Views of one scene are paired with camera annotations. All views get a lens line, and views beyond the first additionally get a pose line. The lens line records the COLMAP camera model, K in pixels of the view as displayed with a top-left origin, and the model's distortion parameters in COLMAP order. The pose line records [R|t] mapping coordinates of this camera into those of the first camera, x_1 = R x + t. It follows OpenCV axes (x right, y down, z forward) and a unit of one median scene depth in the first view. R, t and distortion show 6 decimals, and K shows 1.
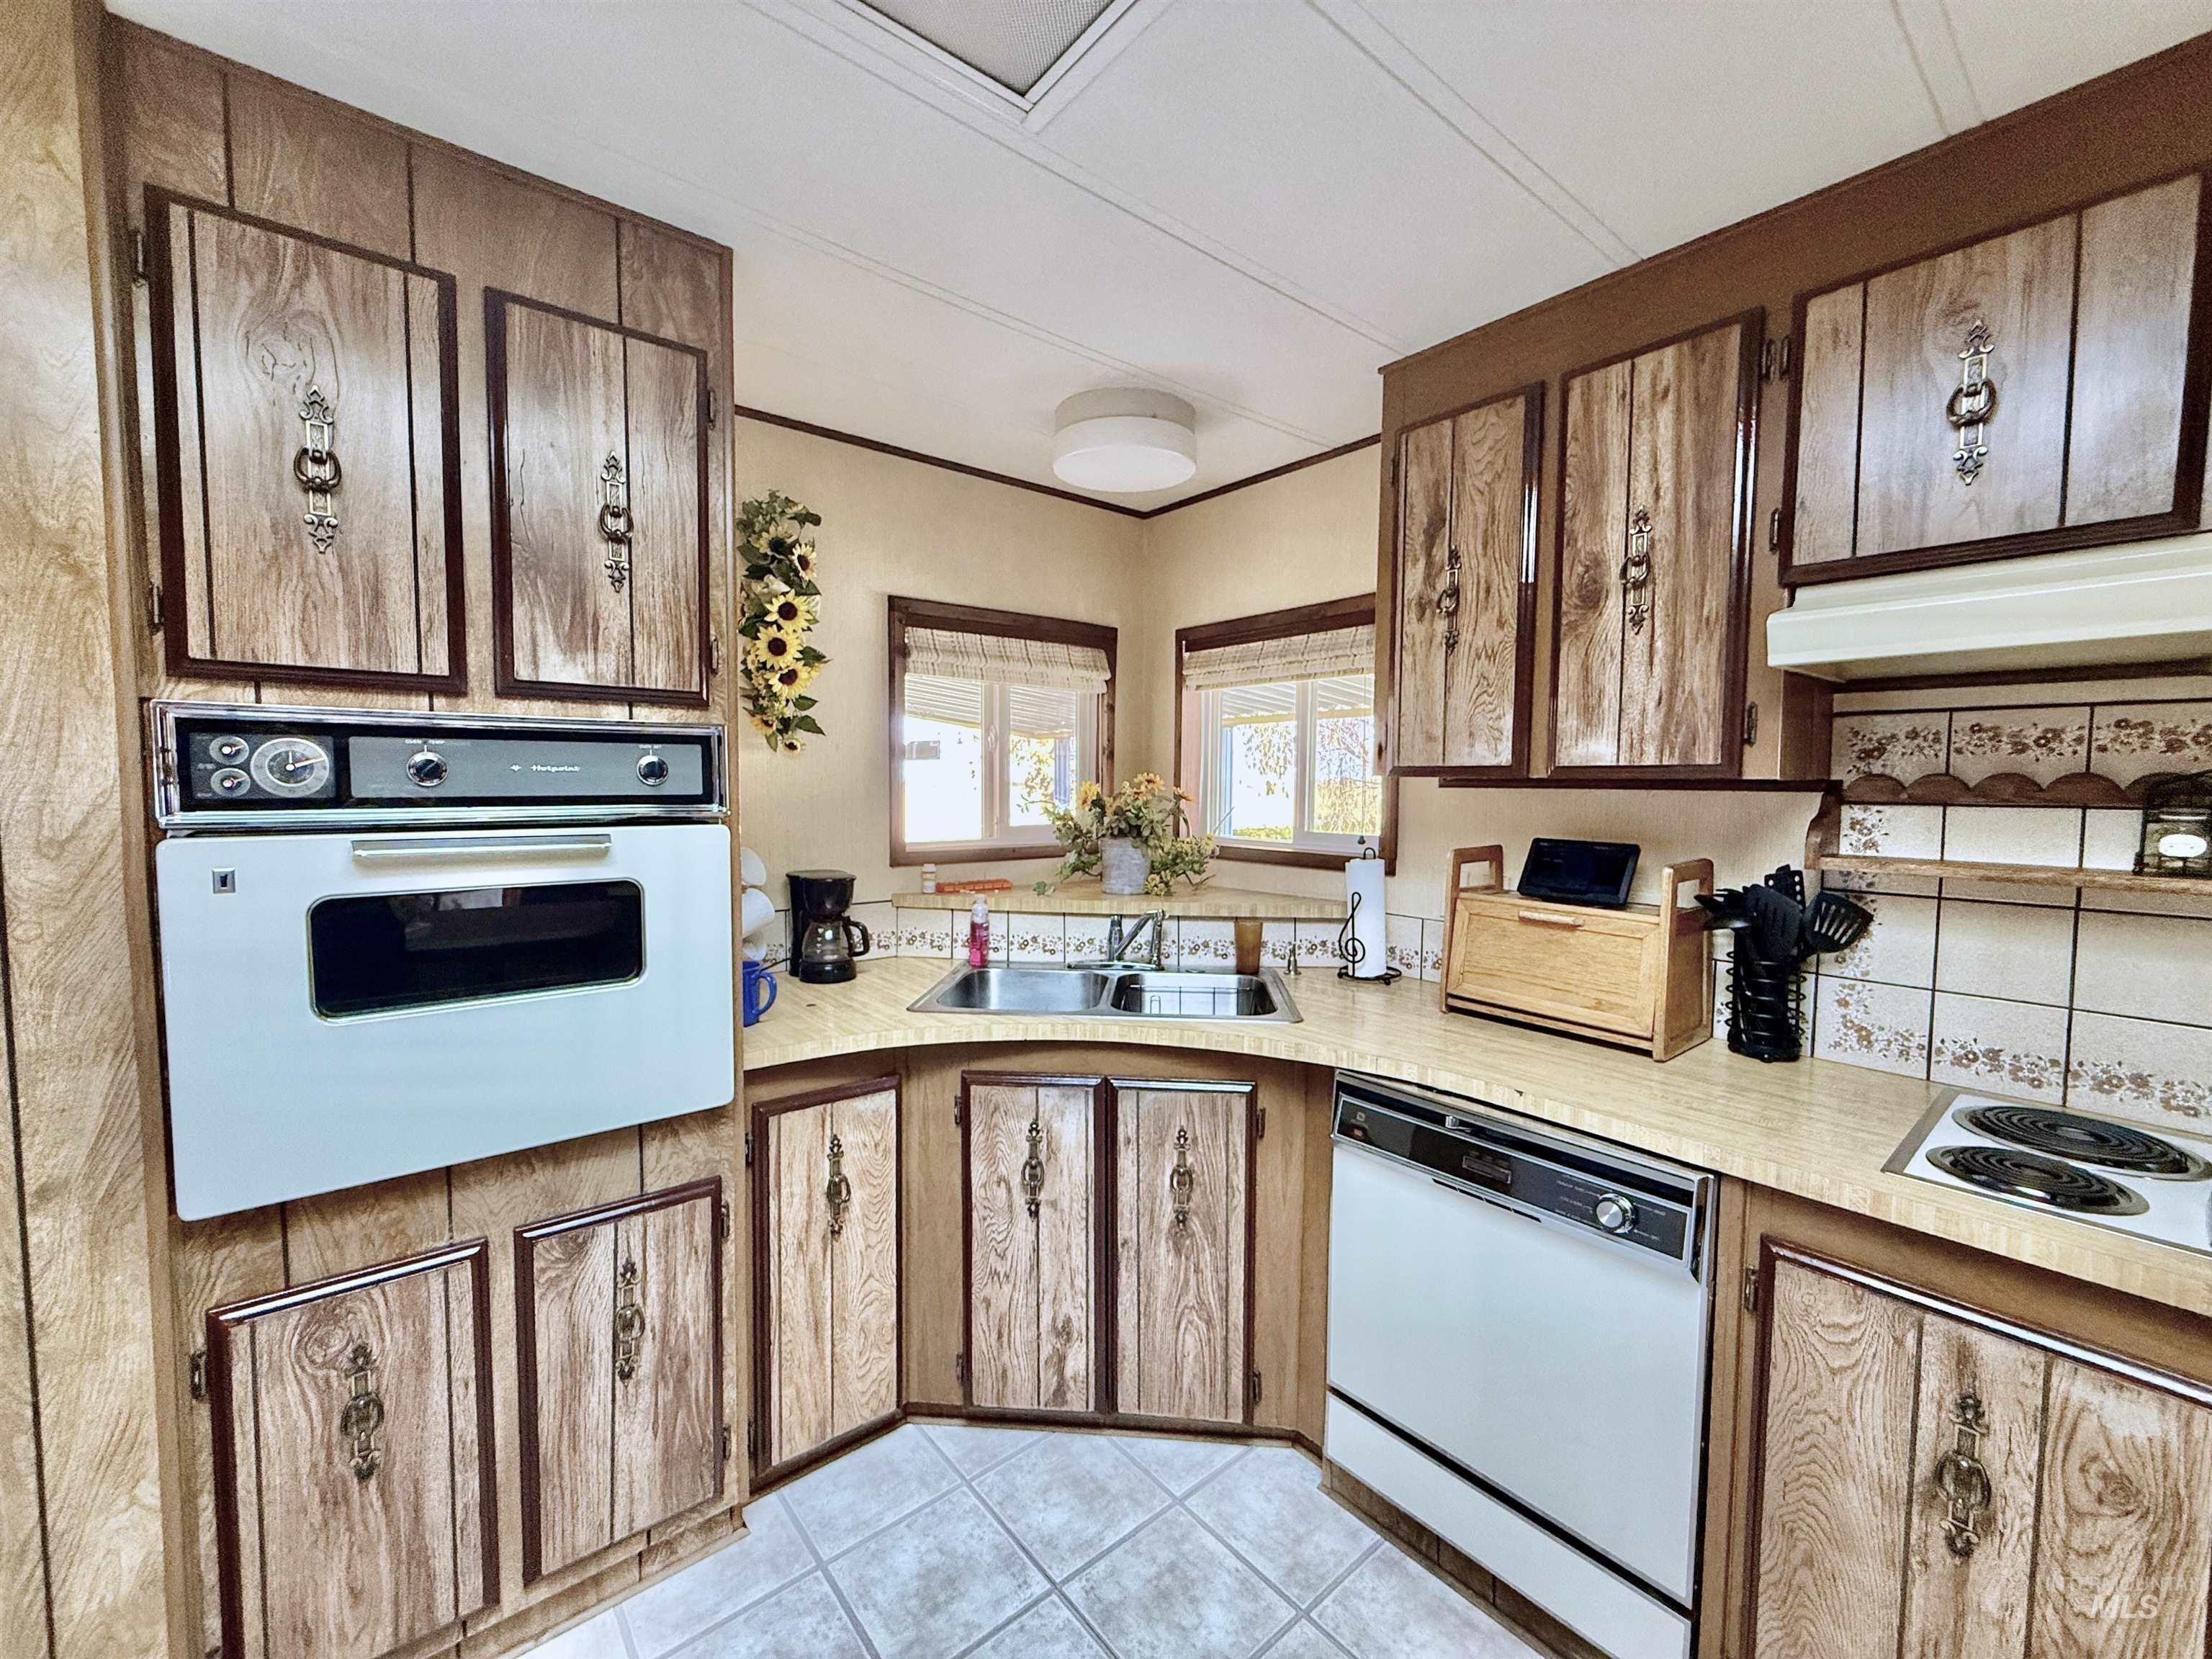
lens RADIAL K [[882.8, 0, 1100.7], [0, 882.8, 832.5], [0, 0, 1]] dist [-0.000257, 0.000059]
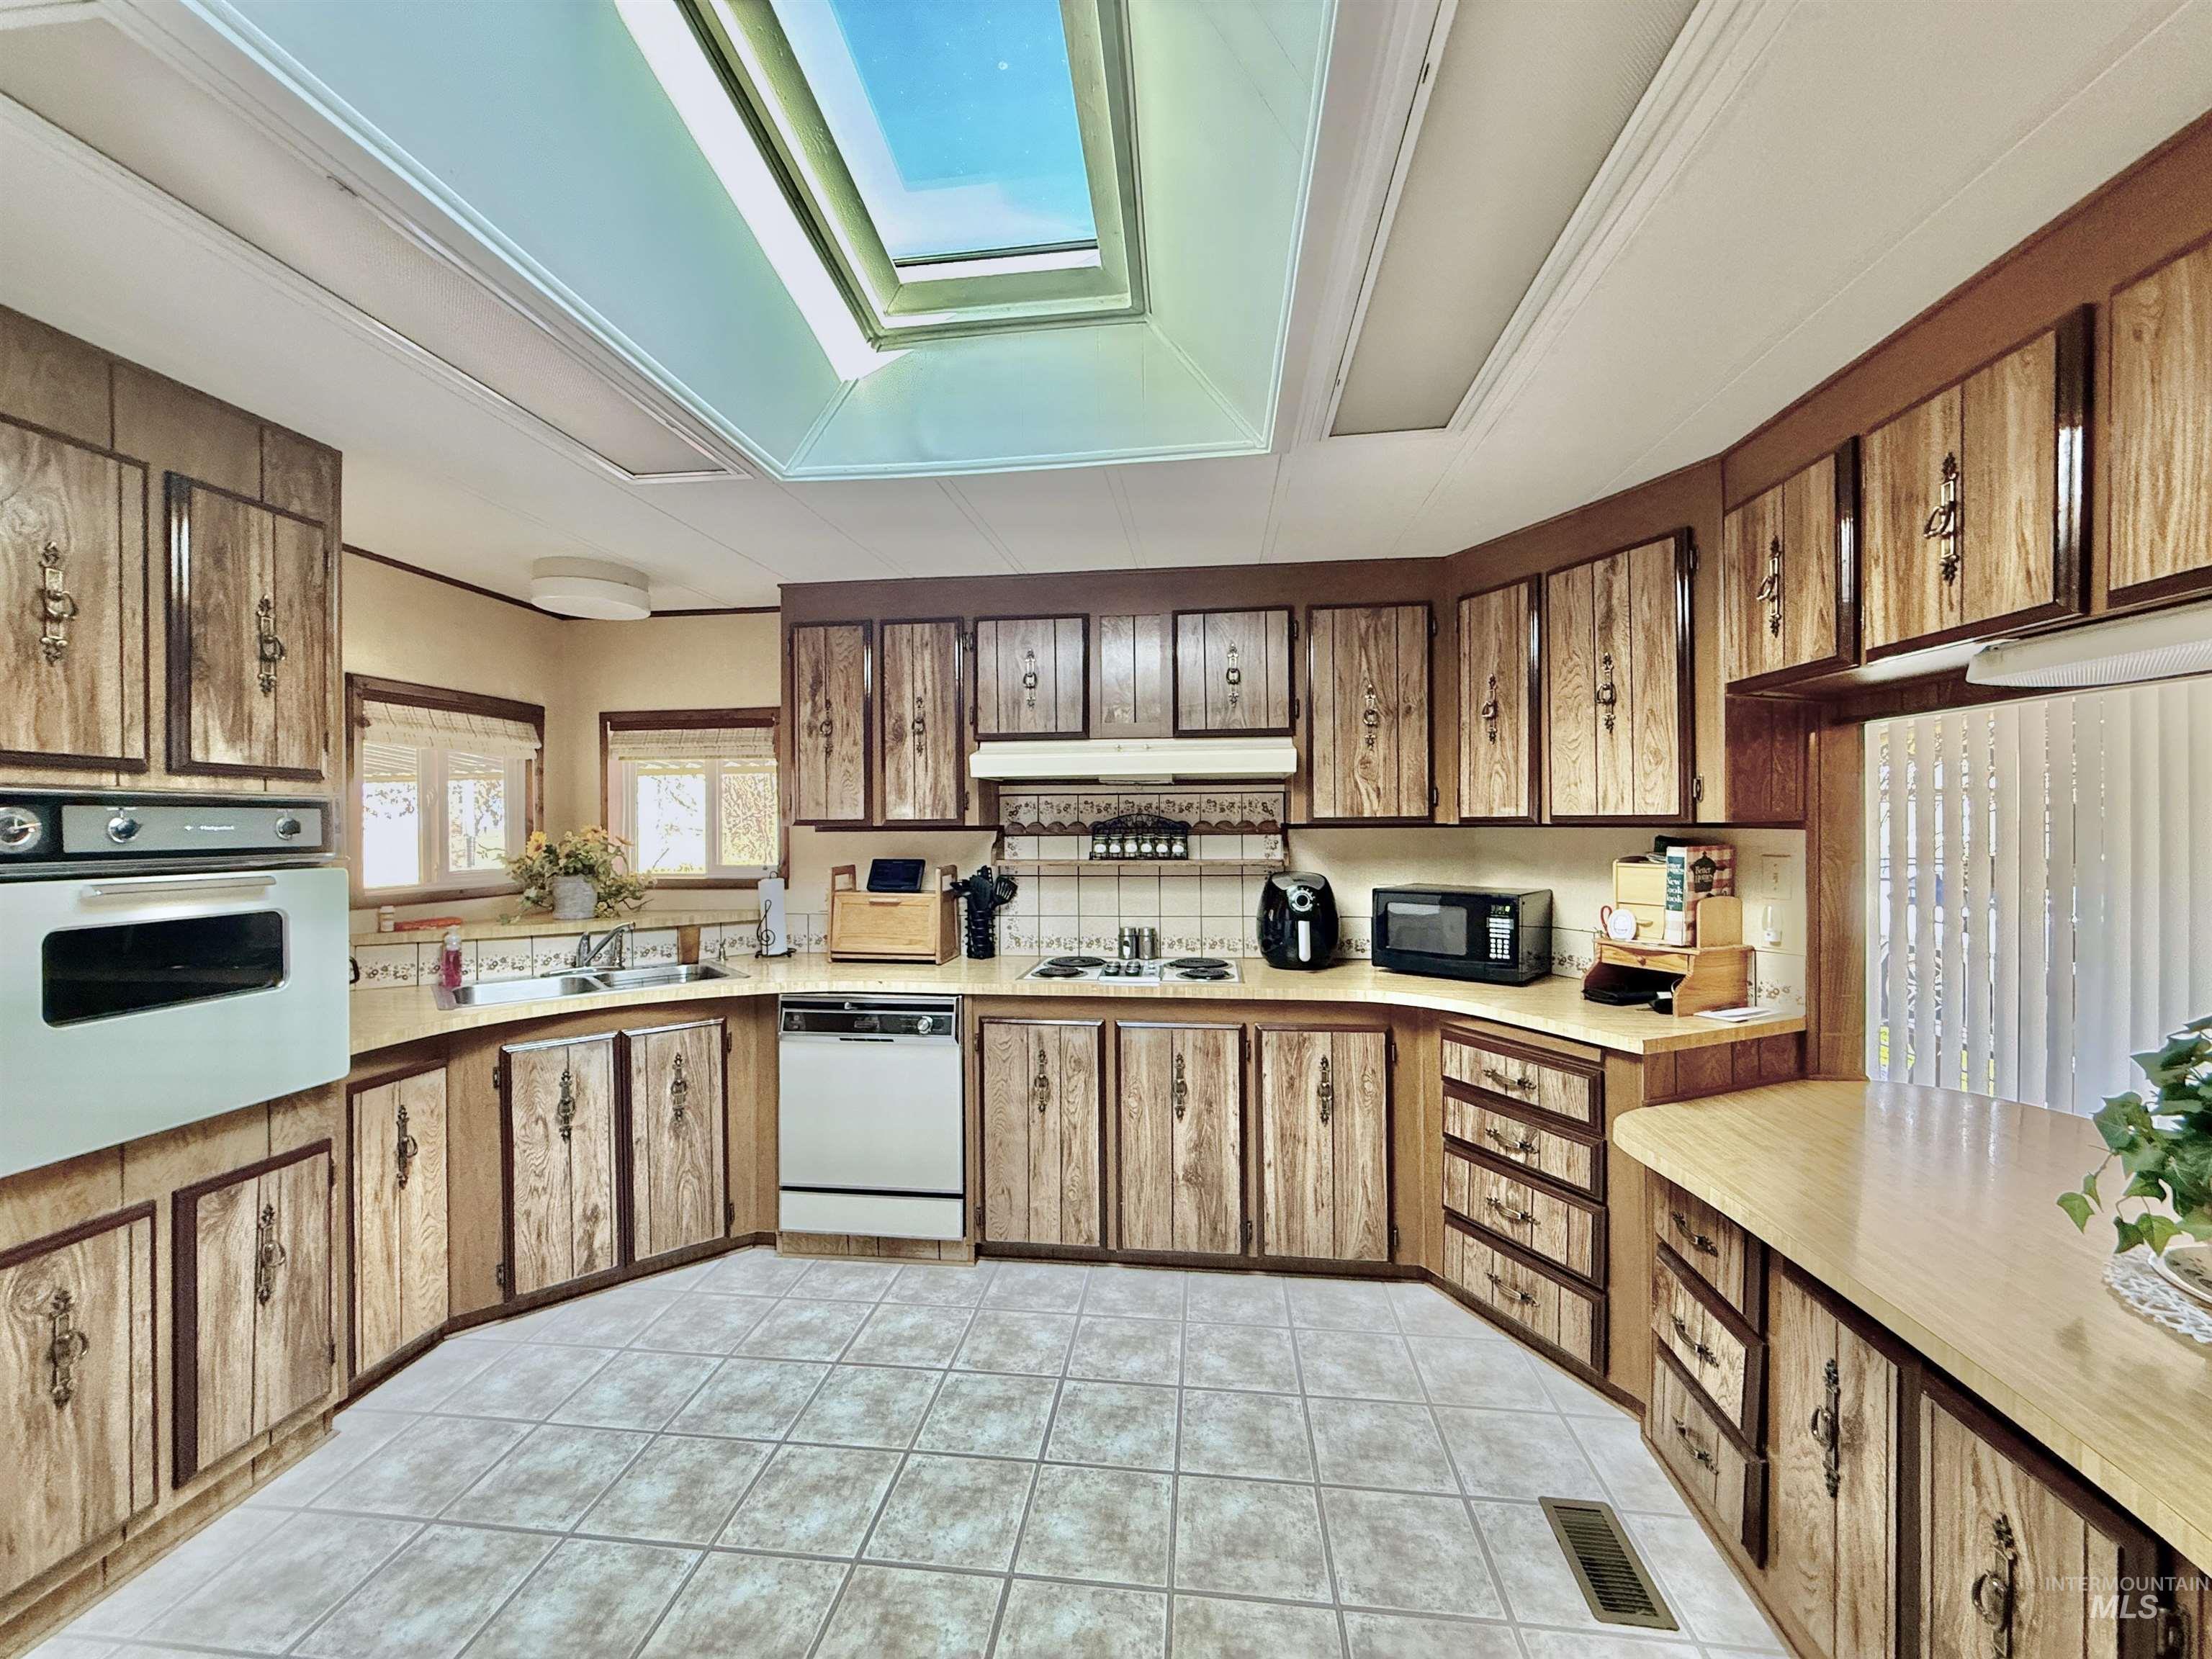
lens RADIAL K [[882.8, 0, 1101.8], [0, 882.8, 831.8], [0, 0, 1]] dist [-0.000257, 0.000059]
pose [[0.724775, -0.016260, 0.688794, -0.512470], [0.052263, 0.998139, -0.031431, 0.039622], [-0.687001, 0.058779, 0.724275, -0.781751]]
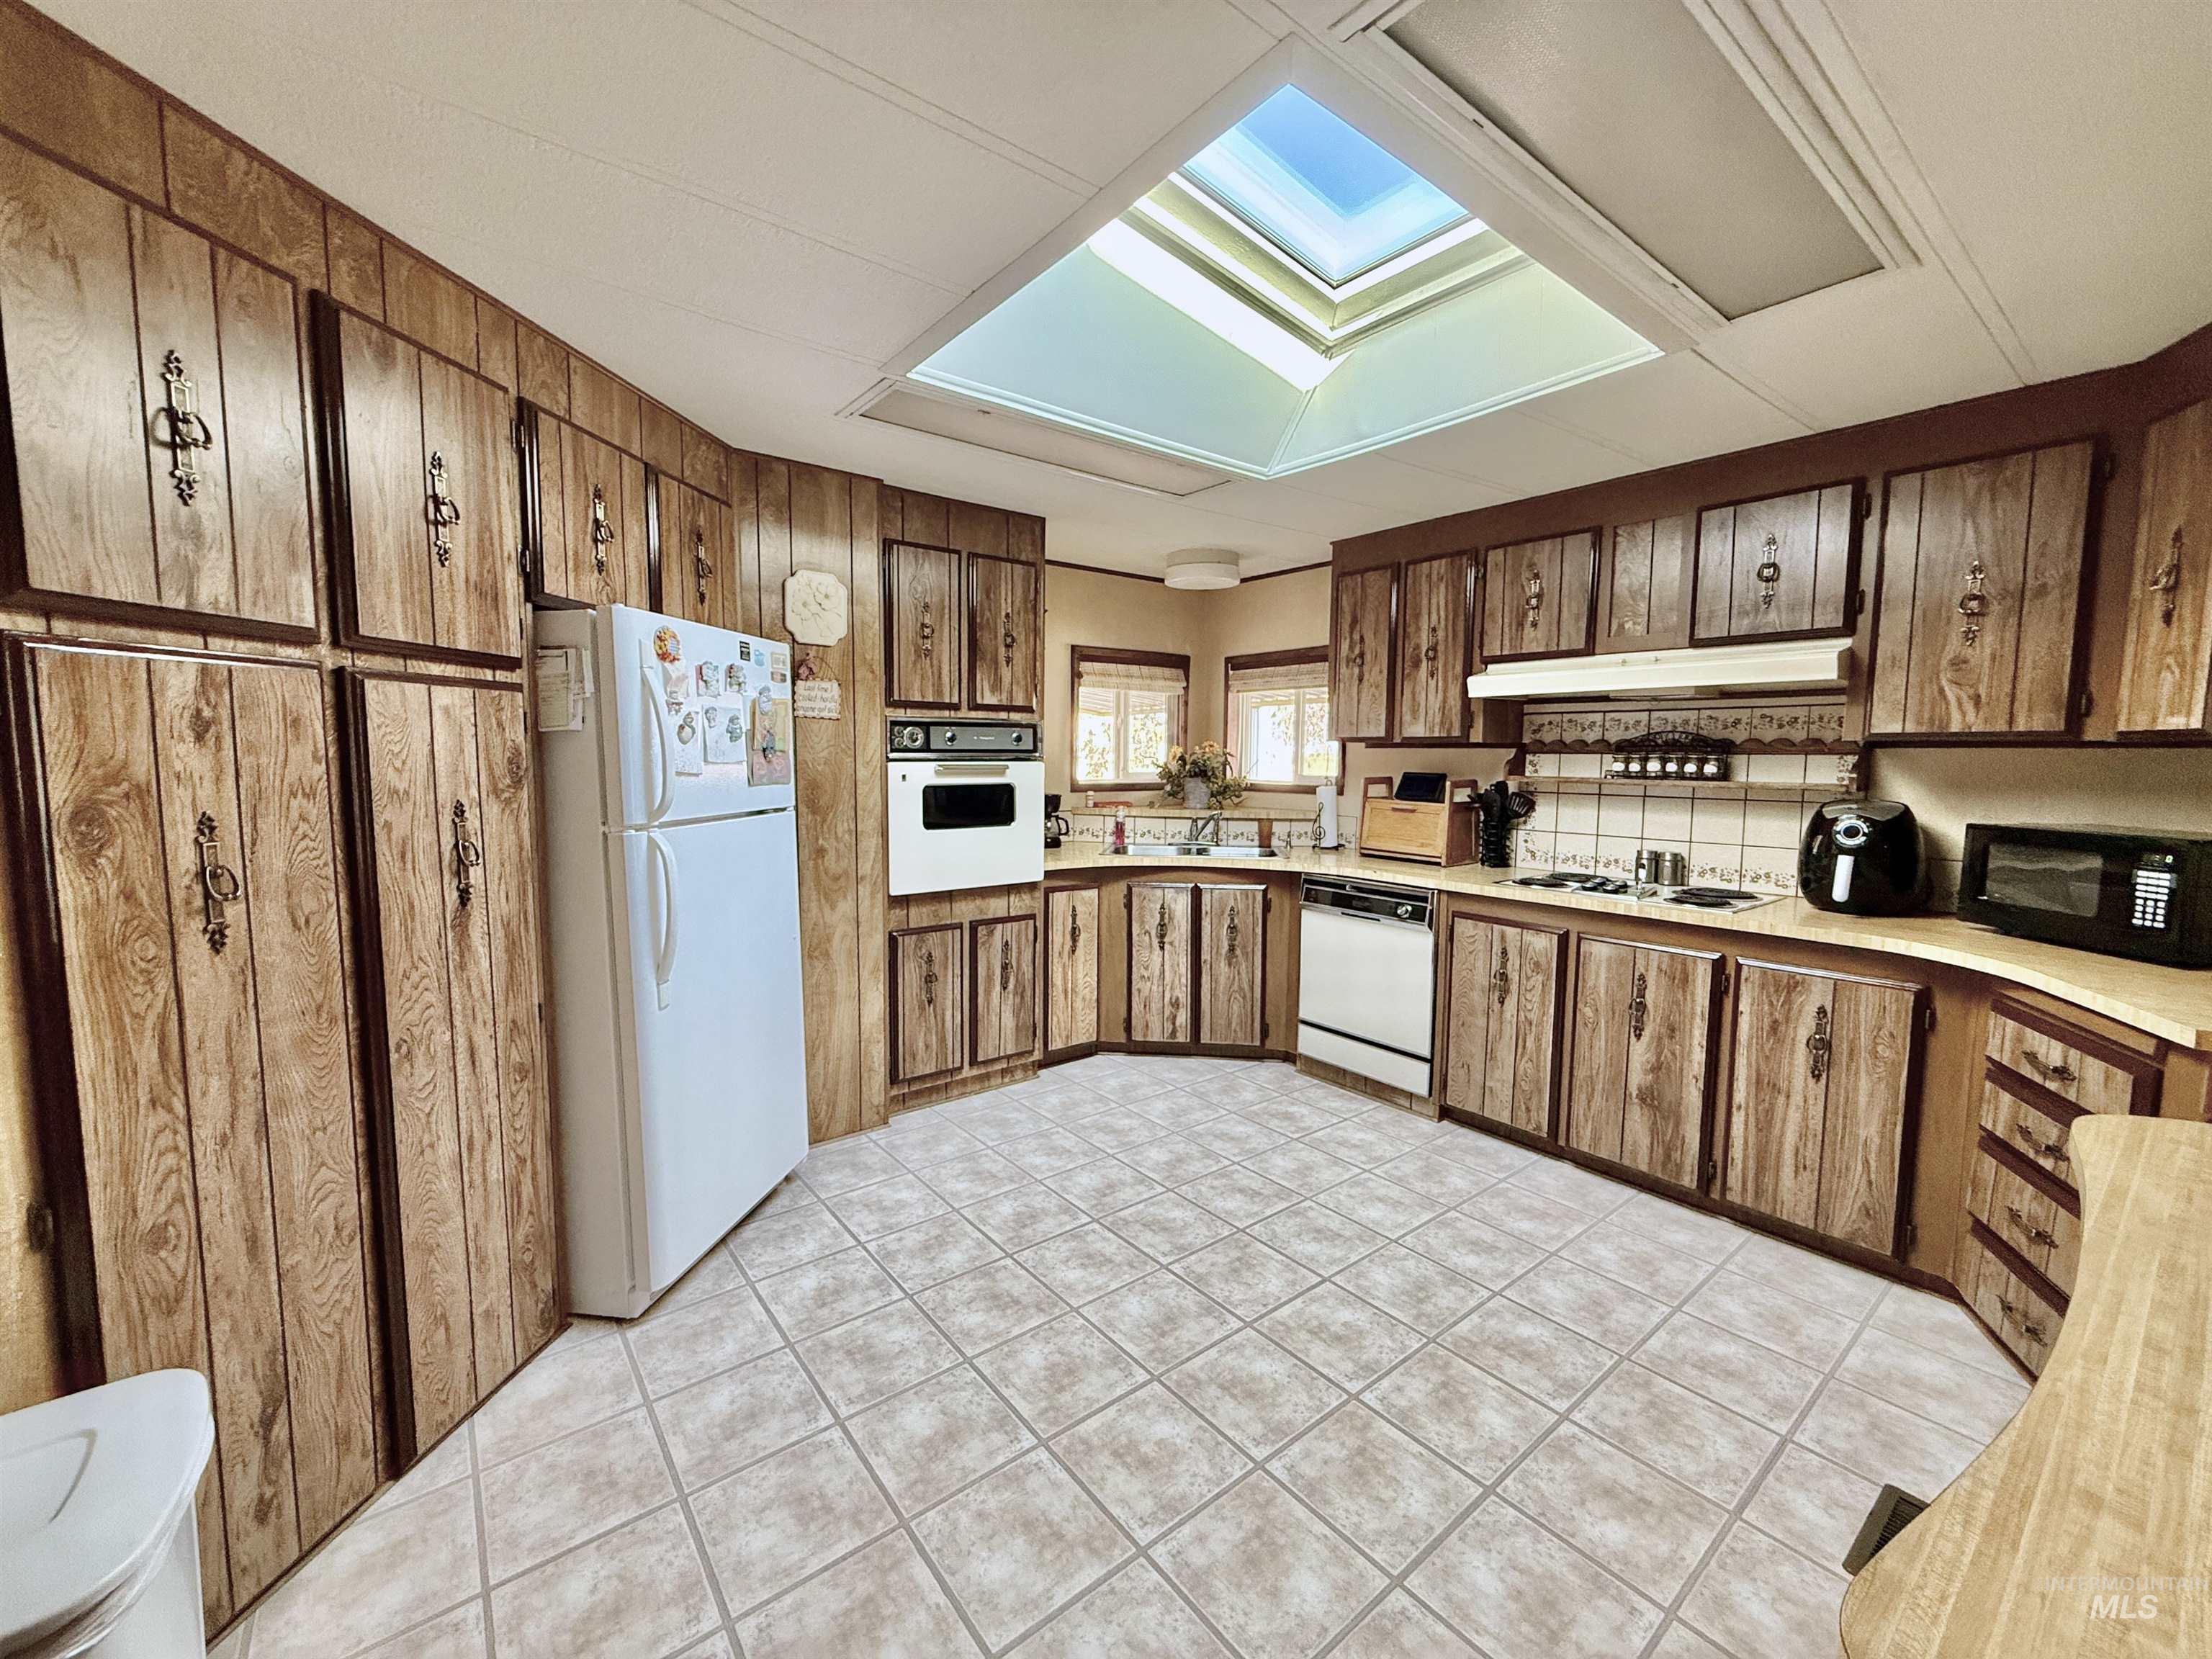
lens RADIAL K [[882.8, 0, 1100.5], [0, 882.8, 831.3], [0, 0, 1]] dist [-0.000257, 0.000059]
pose [[0.999562, 0.002381, -0.029498, -0.197103], [-0.001504, 0.999557, 0.029718, 0.106794], [0.029556, -0.029661, 0.999123, -1.370305]]
